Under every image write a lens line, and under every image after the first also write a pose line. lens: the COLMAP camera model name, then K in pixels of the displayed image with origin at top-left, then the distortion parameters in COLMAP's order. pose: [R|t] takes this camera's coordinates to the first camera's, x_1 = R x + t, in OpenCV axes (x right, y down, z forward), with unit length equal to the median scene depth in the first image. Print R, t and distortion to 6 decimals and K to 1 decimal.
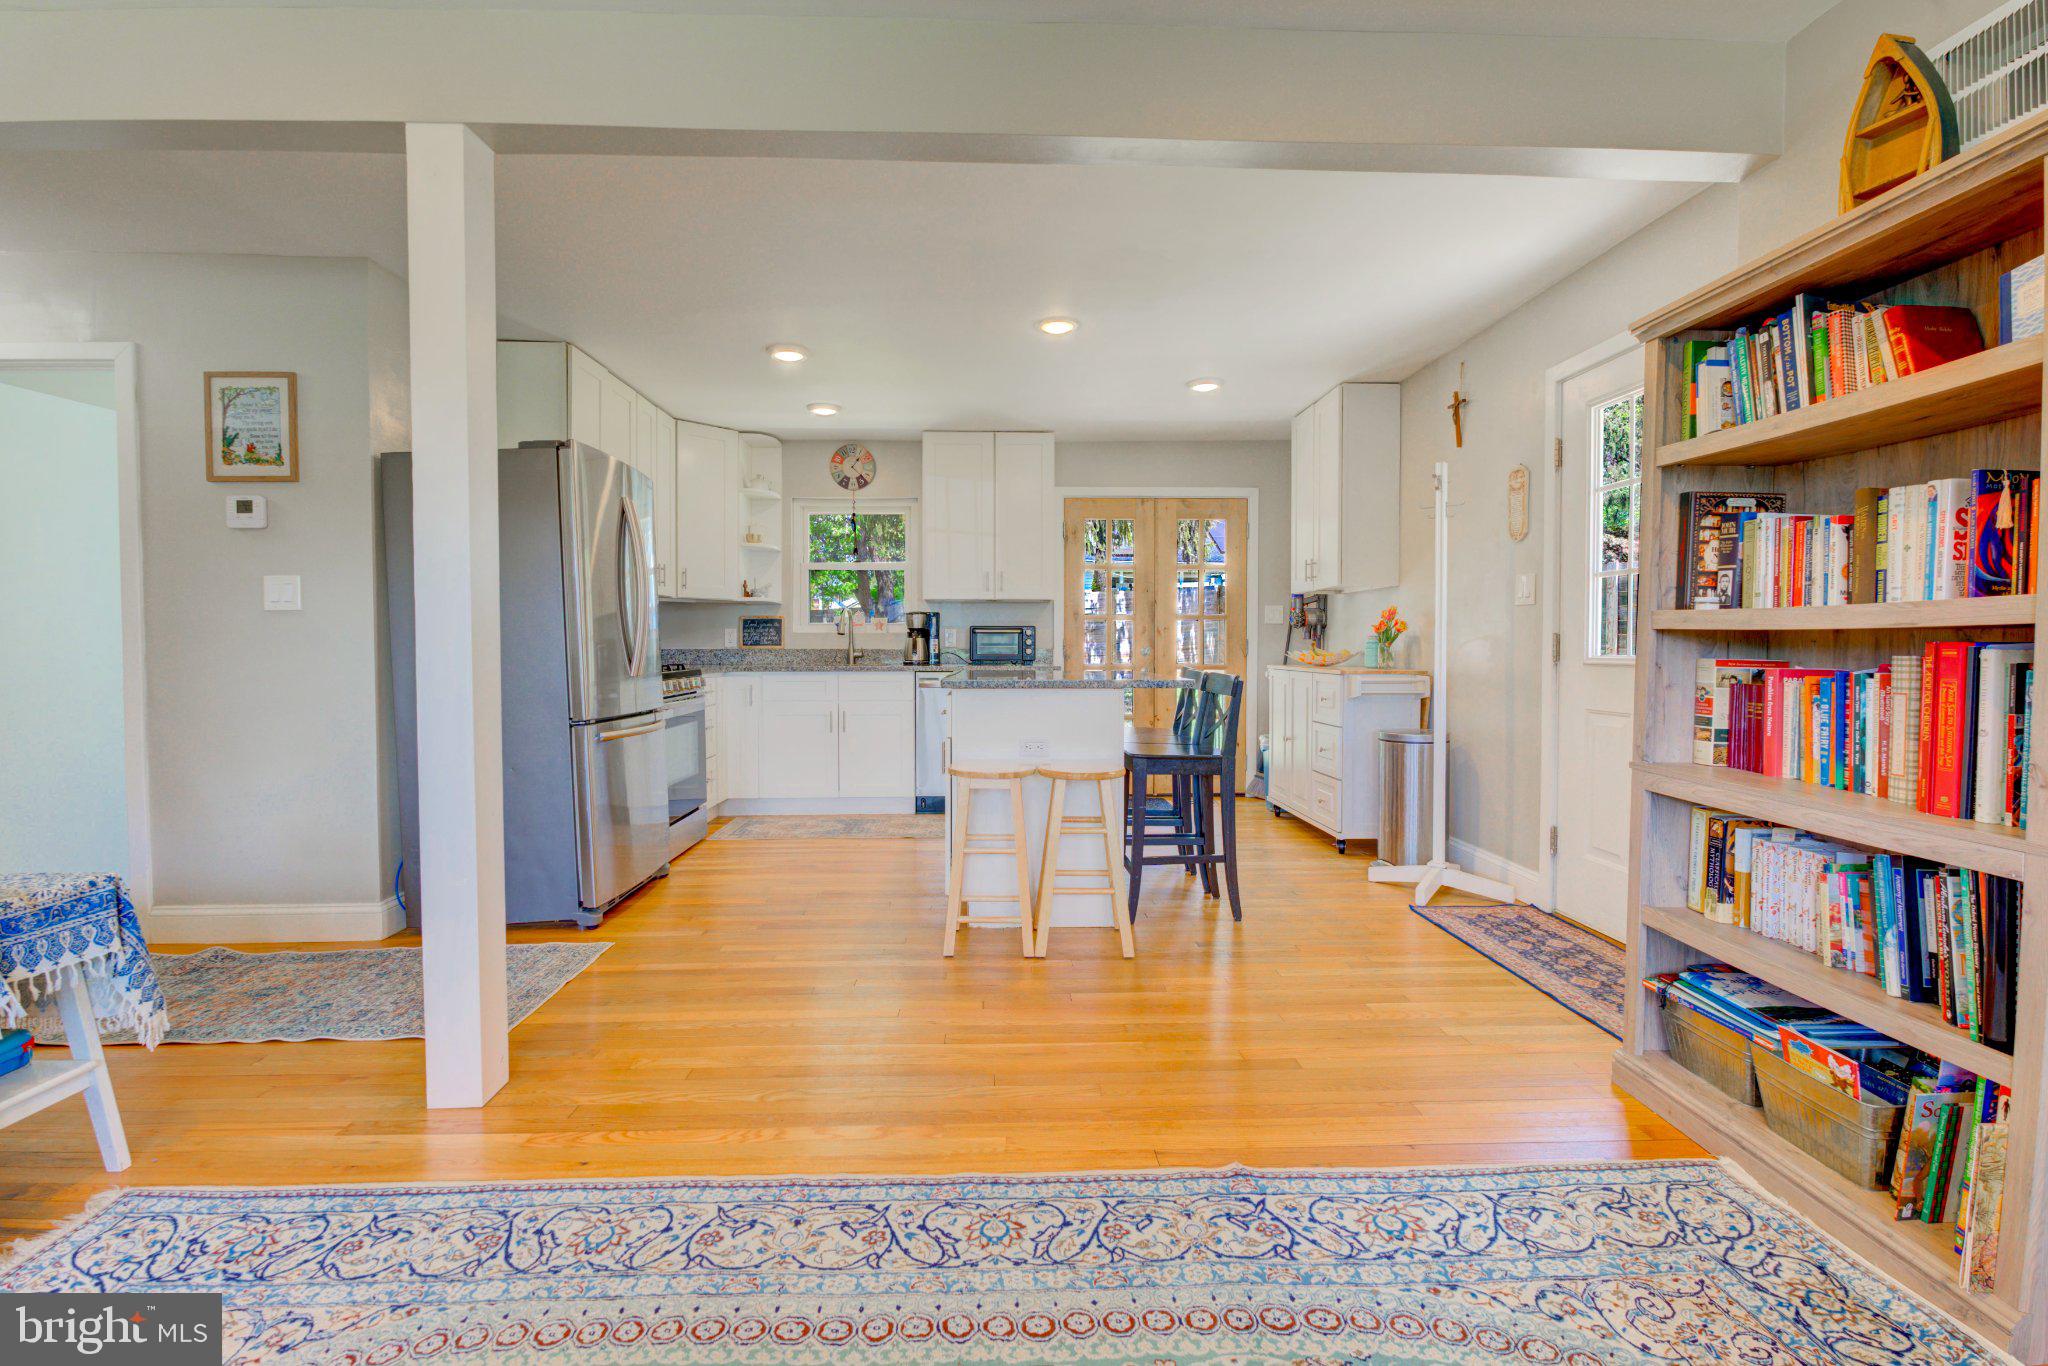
lens RADIAL K [[915.7, 0, 1004.5], [0, 915.7, 669.5], [0, 0, 1]] dist [-0.002916, -0.000317]
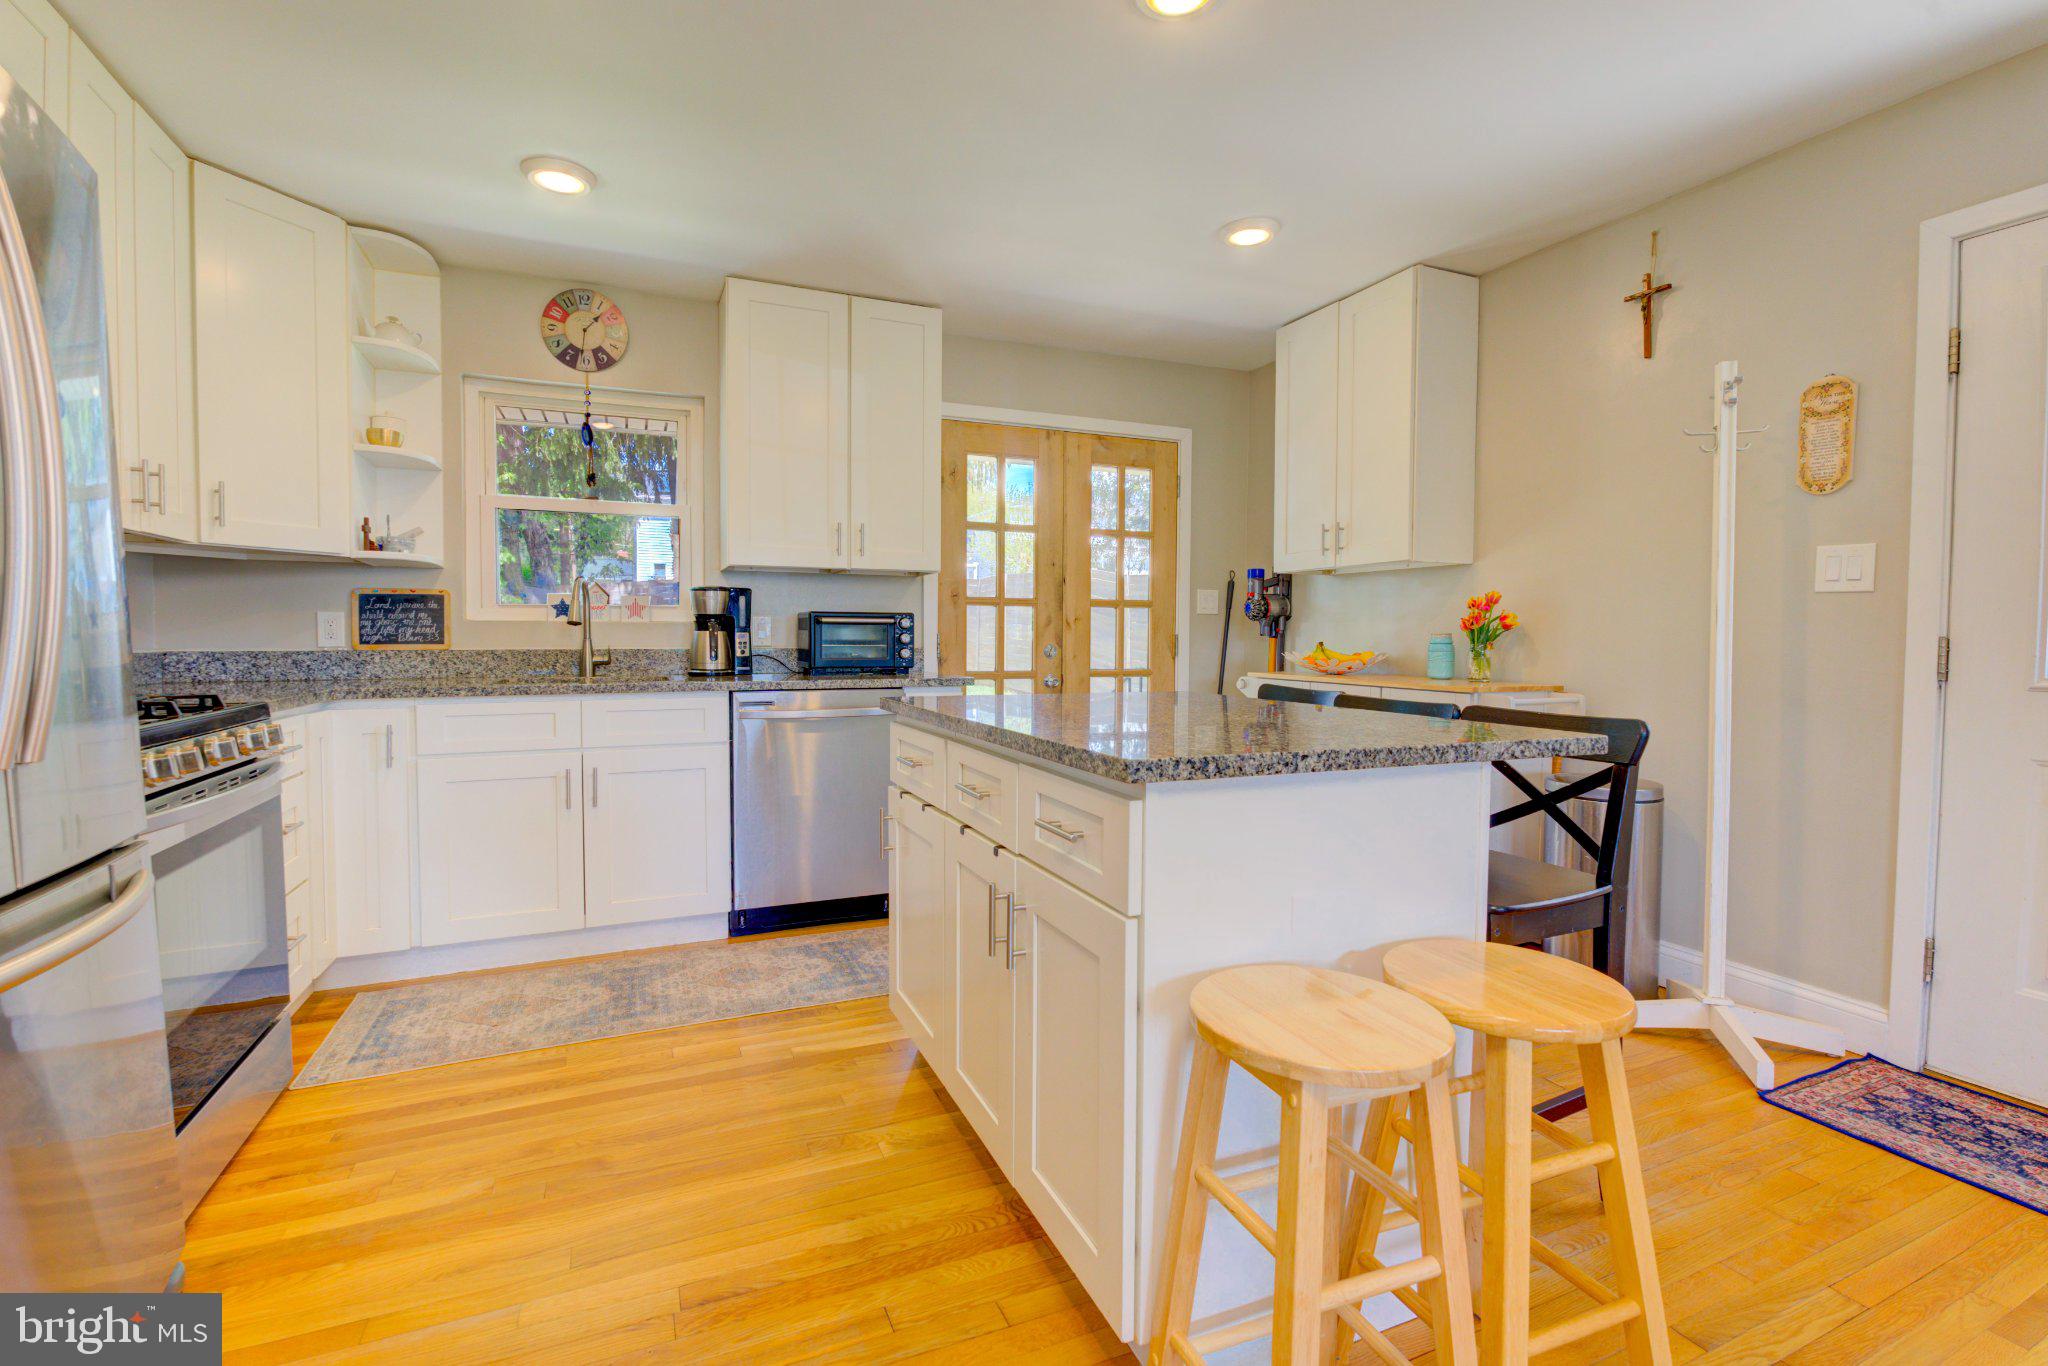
lens RADIAL K [[915.7, 0, 1014.2], [0, 915.7, 659.1], [0, 0, 1]] dist [-0.002916, -0.000317]
pose [[0.926794, -0.007822, 0.375490, -0.148775], [0.005896, 0.999963, 0.006279, -0.020546], [-0.375525, -0.003606, 0.926805, 0.412831]]
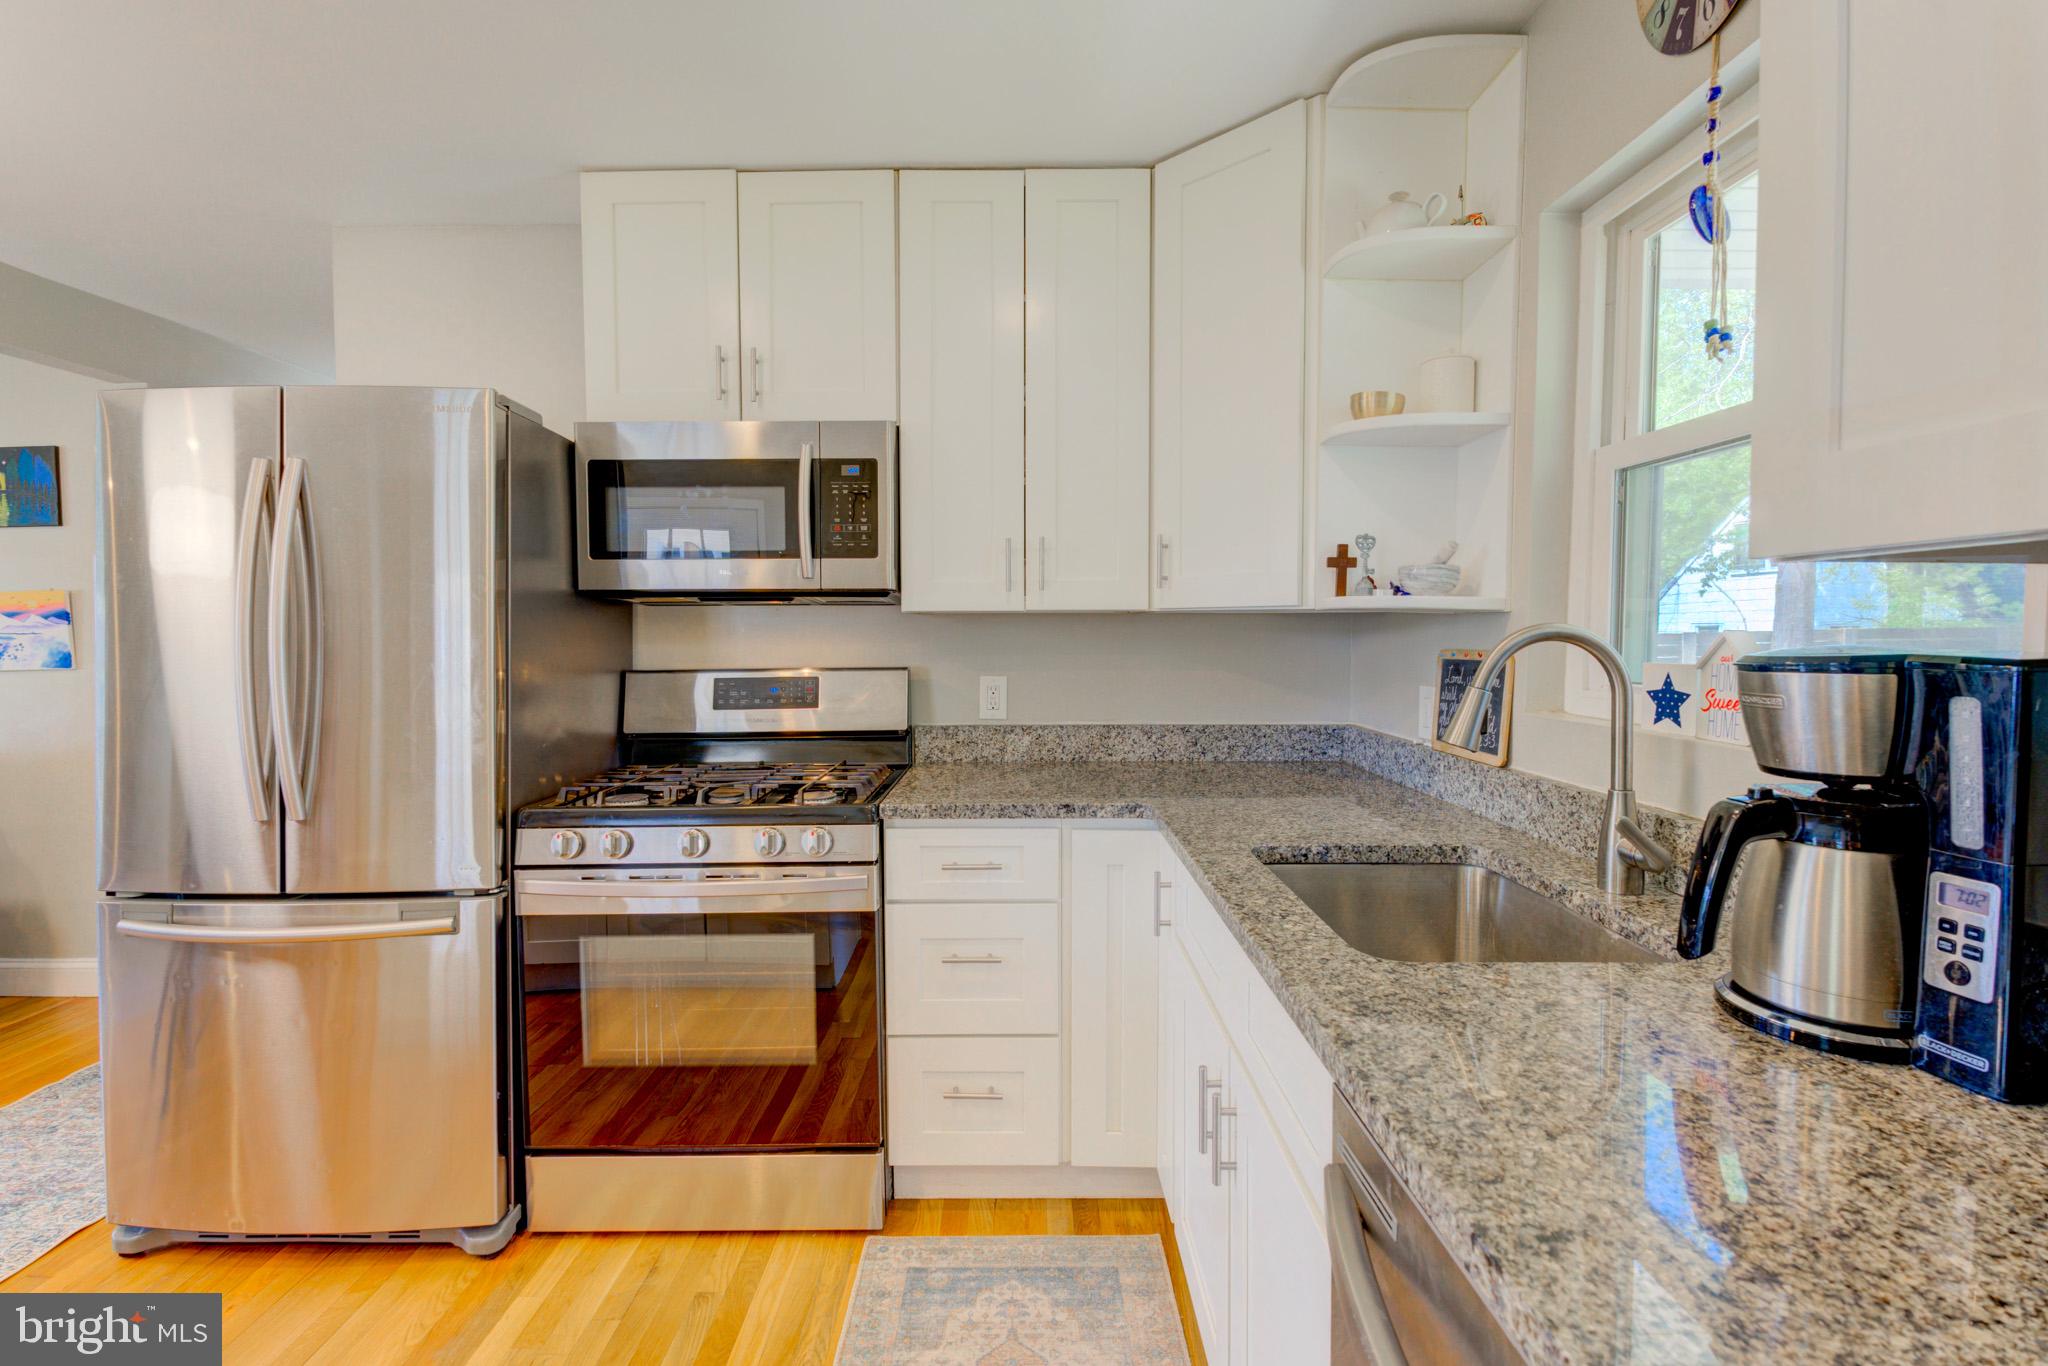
lens RADIAL K [[910.7, 0, 1017.3], [0, 910.7, 663.8], [0, 0, 1]] dist [-0.003171, -0.003498]
pose [[-0.021355, 0.039088, -0.999008, 0.047241], [-0.017749, 0.999063, 0.039469, -0.070323], [0.999614, 0.018575, -0.020642, 0.952717]]
